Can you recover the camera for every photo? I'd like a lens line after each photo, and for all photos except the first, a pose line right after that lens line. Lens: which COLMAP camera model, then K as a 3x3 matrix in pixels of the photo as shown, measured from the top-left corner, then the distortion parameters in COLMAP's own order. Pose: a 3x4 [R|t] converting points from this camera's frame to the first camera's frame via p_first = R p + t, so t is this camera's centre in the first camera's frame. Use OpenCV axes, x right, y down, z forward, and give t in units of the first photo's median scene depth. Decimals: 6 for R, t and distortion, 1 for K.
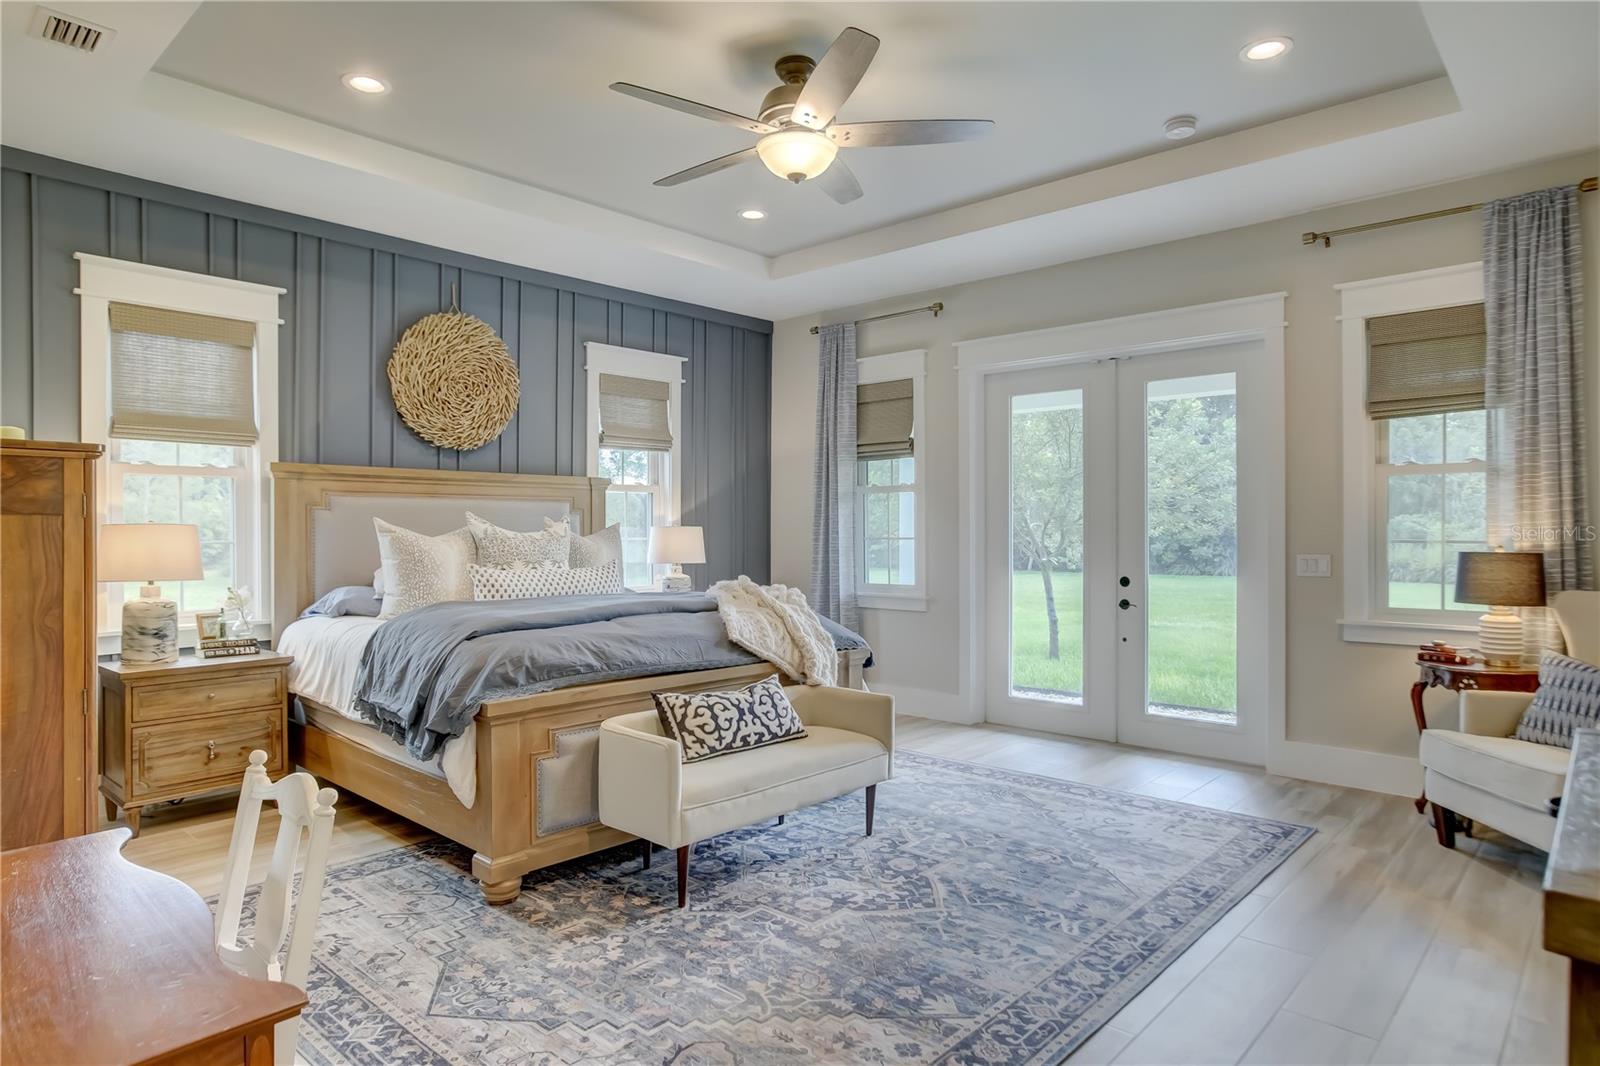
lens RADIAL K [[940.3, 0, 800.0], [0, 940.3, 533.0], [0, 0, 1]] dist [-0.027489, 0.002691]
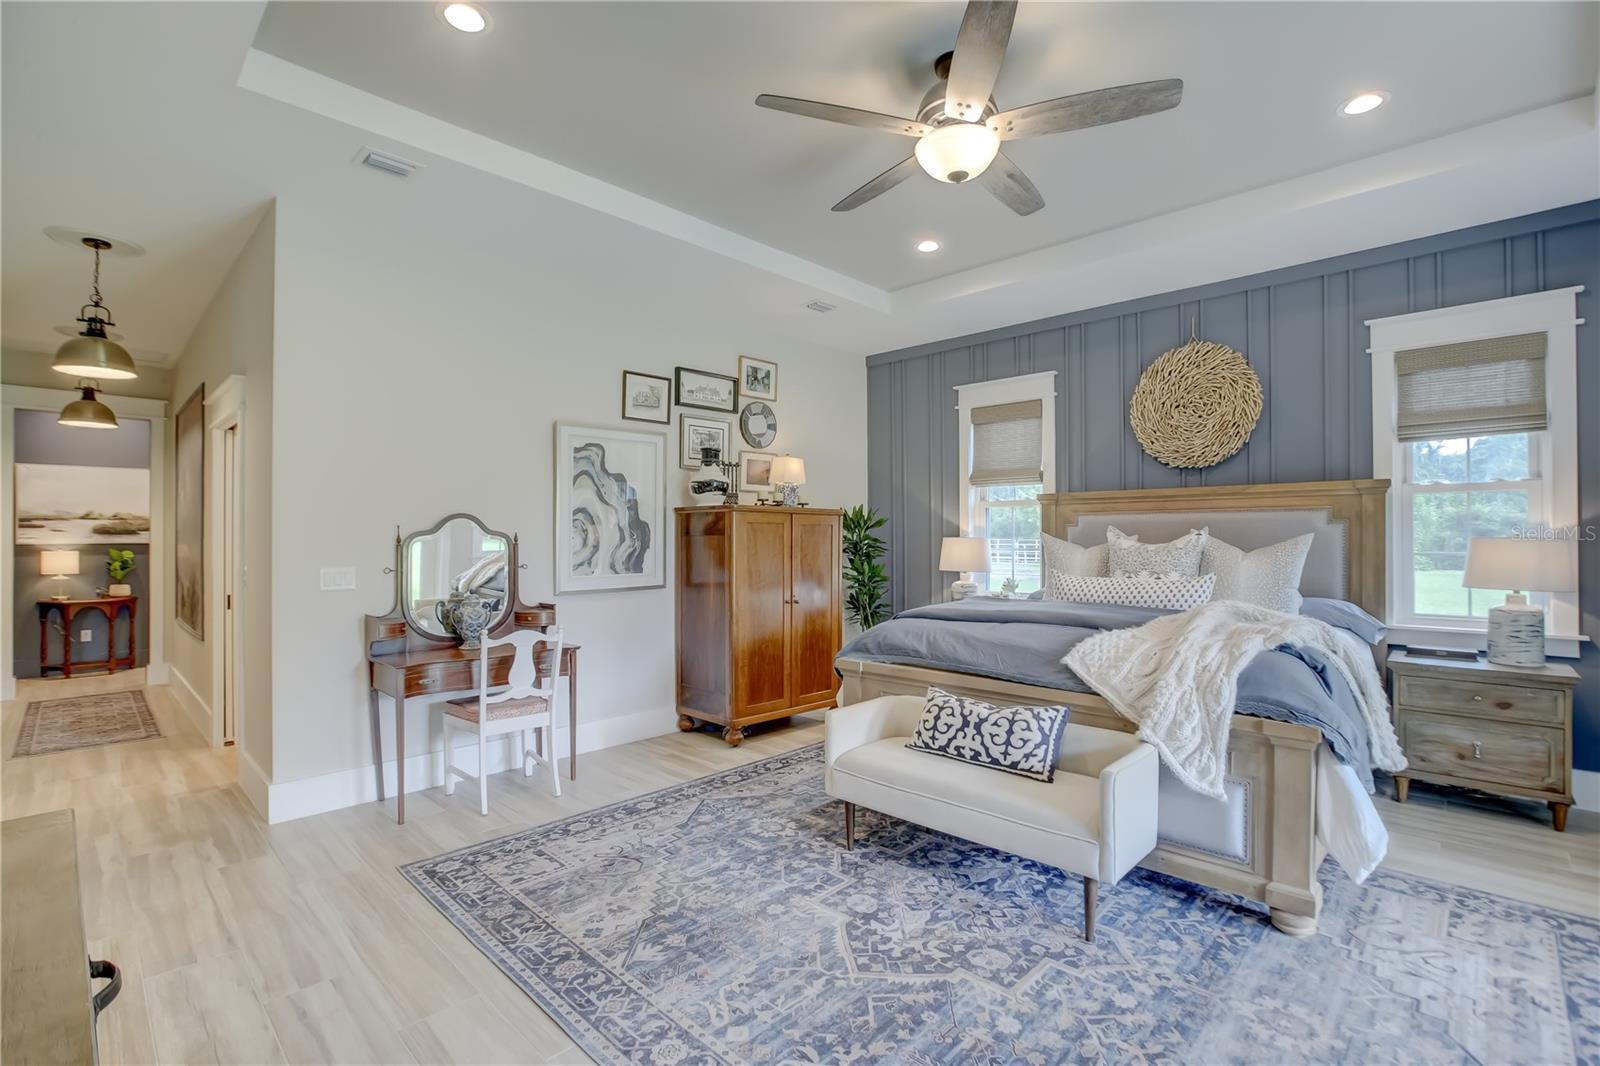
lens RADIAL K [[736.3, 0, 807.3], [0, 736.3, 534.5], [0, 0, 1]] dist [-0.058243, 0.026428]
pose [[-0.030742, -0.005906, -0.999510, 0.745860], [-0.002155, 0.999981, -0.005843, -0.007887], [0.999525, 0.001974, -0.030754, 0.870745]]
